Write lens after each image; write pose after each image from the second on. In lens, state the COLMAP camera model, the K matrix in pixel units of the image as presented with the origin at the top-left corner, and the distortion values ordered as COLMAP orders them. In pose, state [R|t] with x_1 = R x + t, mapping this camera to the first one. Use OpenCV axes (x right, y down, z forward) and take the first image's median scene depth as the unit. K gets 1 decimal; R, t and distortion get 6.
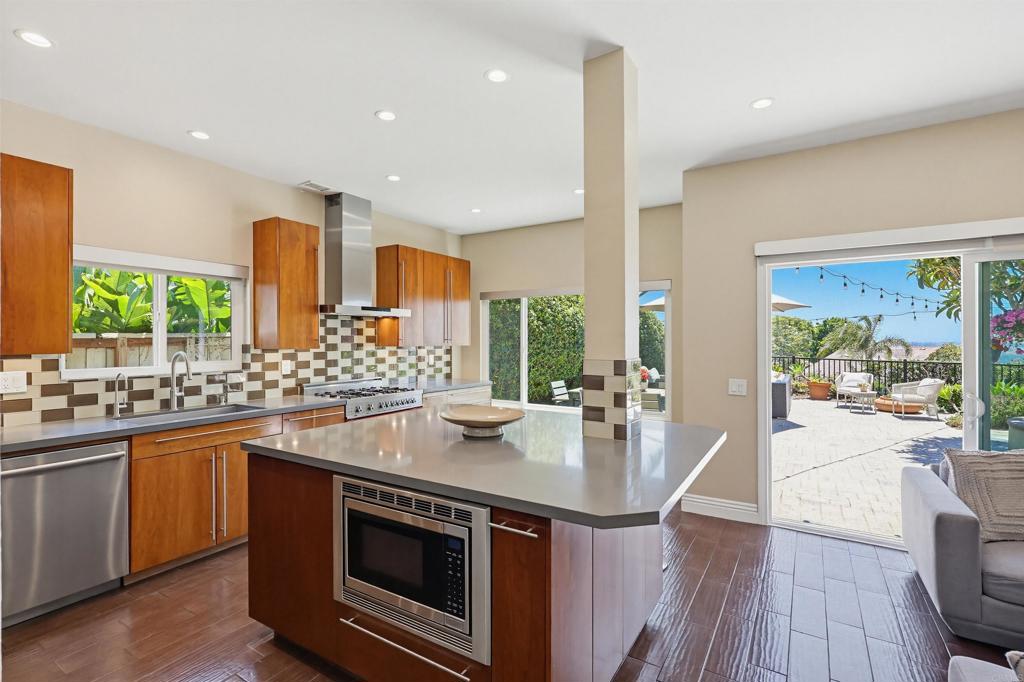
lens RADIAL K [[469.0, 0, 513.3], [0, 469.0, 340.3], [0, 0, 1]] dist [-0.000895, -0.000613]
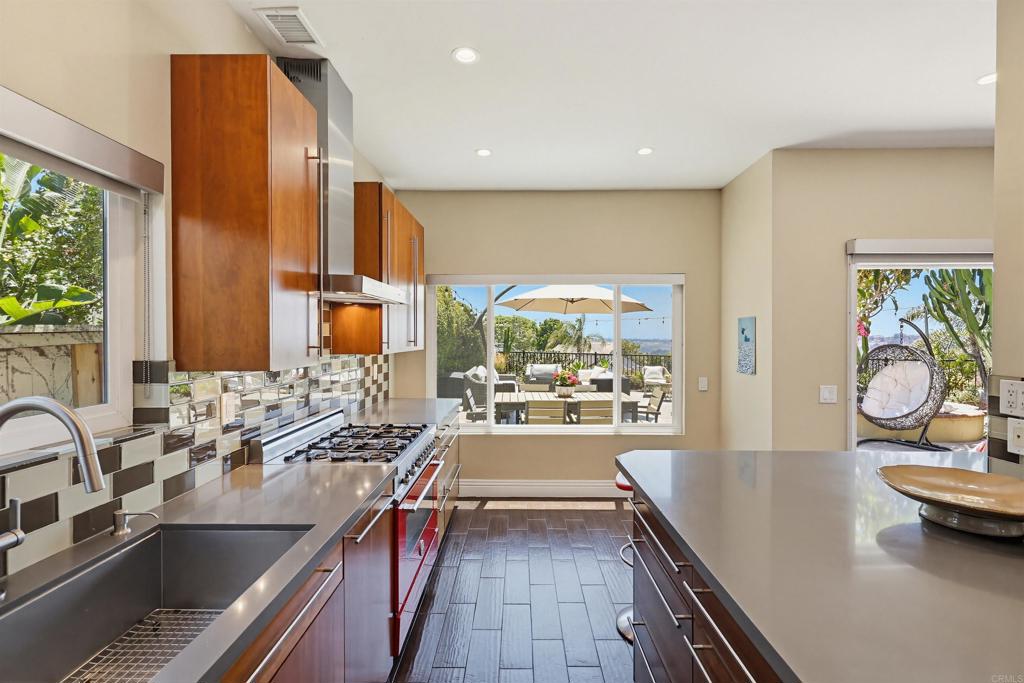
lens RADIAL K [[469.0, 0, 513.3], [0, 469.0, 340.8], [0, 0, 1]] dist [-0.000895, -0.000613]
pose [[0.858276, -0.003398, 0.513176, -0.193540], [-0.001002, 0.999965, 0.008297, -0.004492], [-0.513187, -0.007635, 0.858243, 0.191960]]
